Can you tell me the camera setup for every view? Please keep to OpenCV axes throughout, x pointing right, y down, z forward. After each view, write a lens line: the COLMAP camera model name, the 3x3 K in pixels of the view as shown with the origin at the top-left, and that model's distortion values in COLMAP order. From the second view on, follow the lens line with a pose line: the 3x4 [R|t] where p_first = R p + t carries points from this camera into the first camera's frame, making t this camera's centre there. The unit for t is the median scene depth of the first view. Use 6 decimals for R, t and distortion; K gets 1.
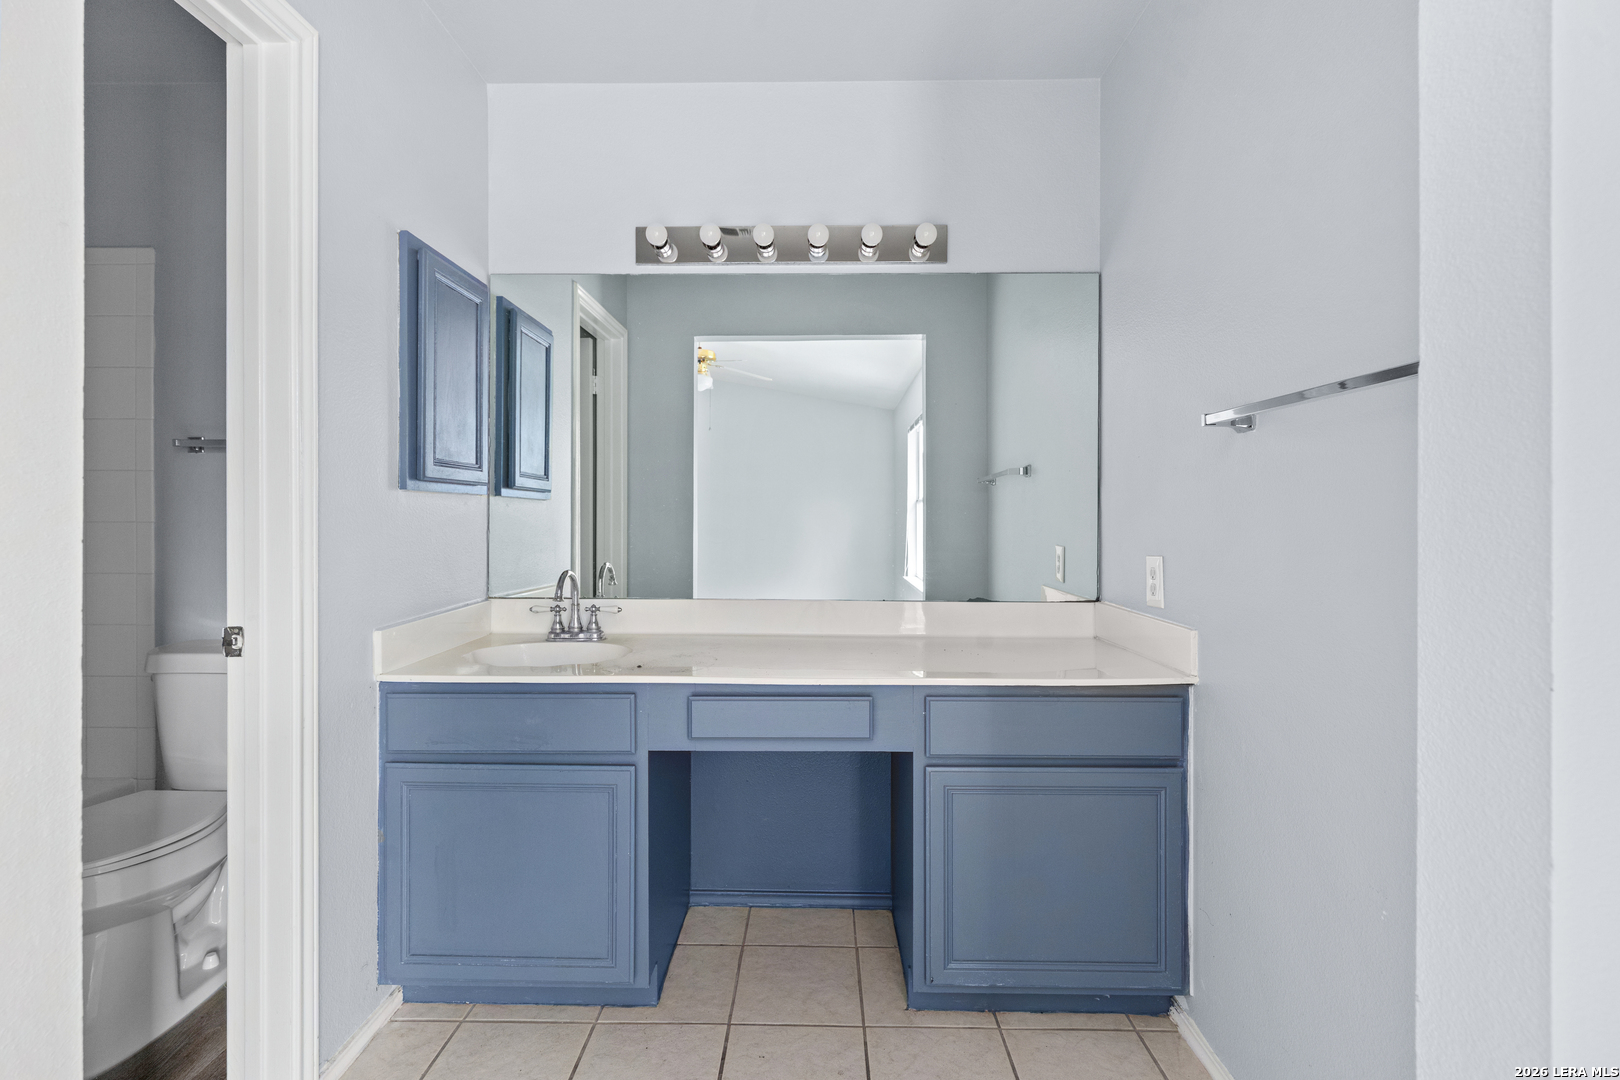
lens RADIAL K [[720.0, 0, 808.7], [0, 720.0, 514.8], [0, 0, 1]] dist [0.003986, 0.000293]
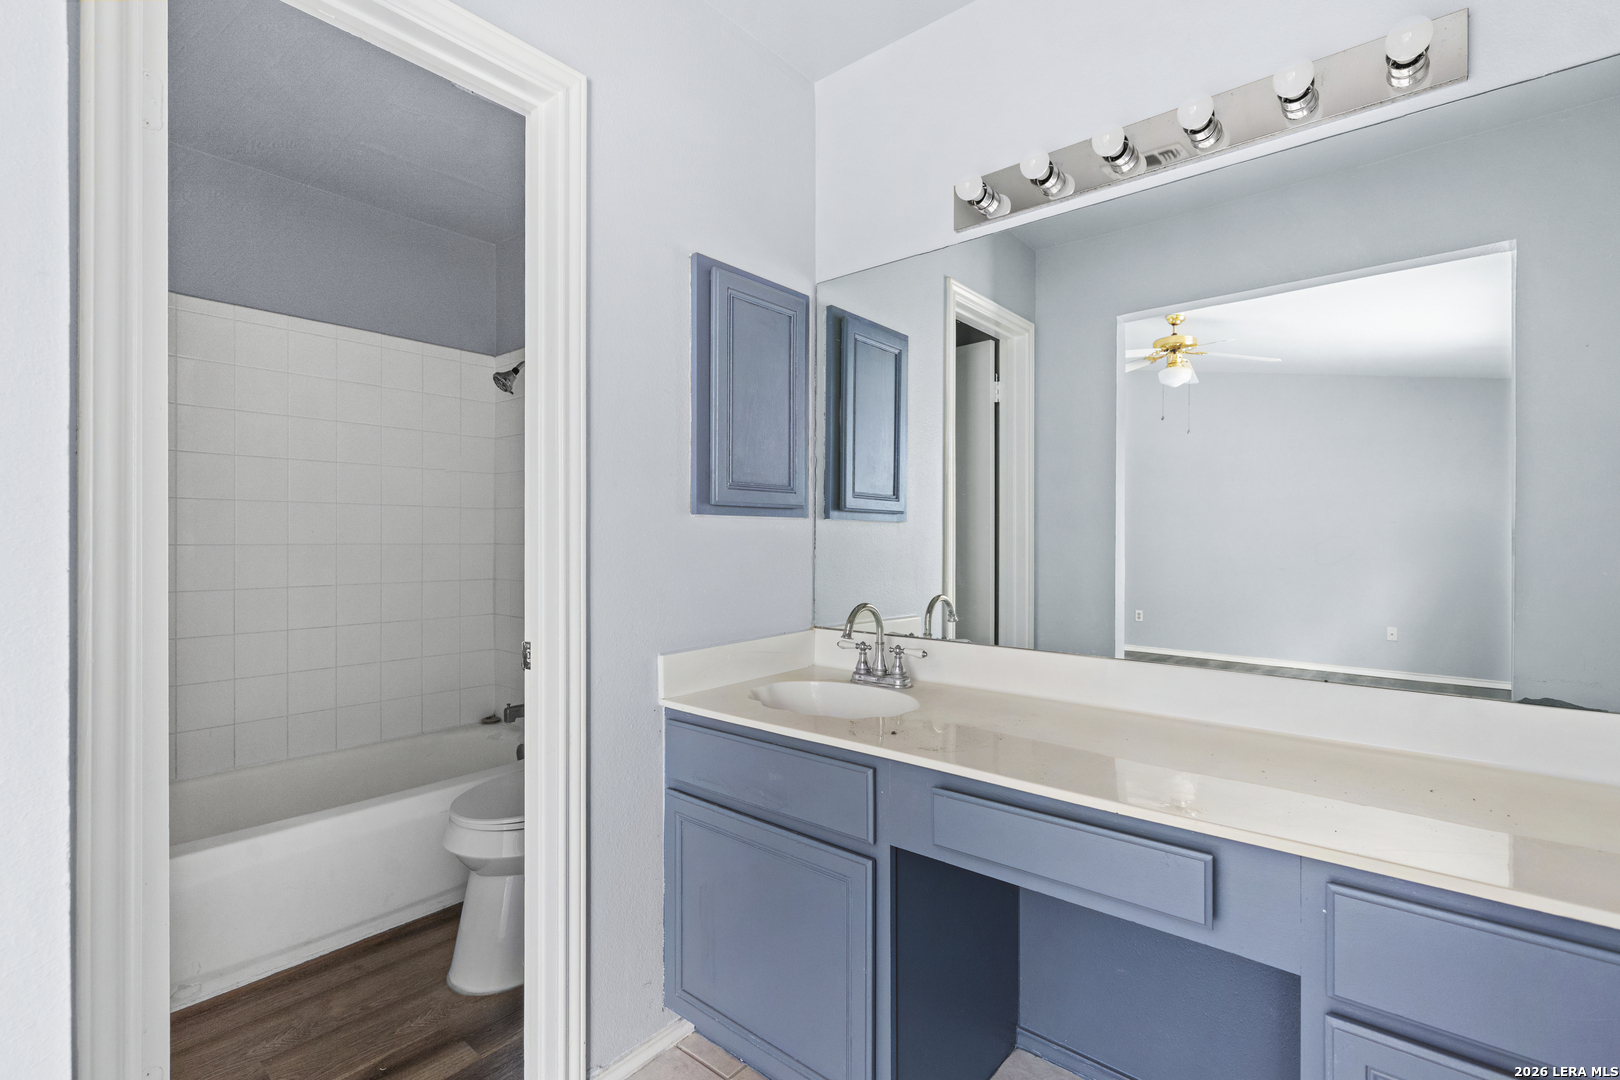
lens RADIAL K [[726.6, 0, 817.6], [0, 726.6, 539.2], [0, 0, 1]] dist [0.002109, -0.000262]
pose [[0.776482, -0.001040, -0.630139, 0.167056], [0.003888, 0.999988, 0.003141, -0.002951], [0.630128, -0.004889, 0.776476, 0.276725]]
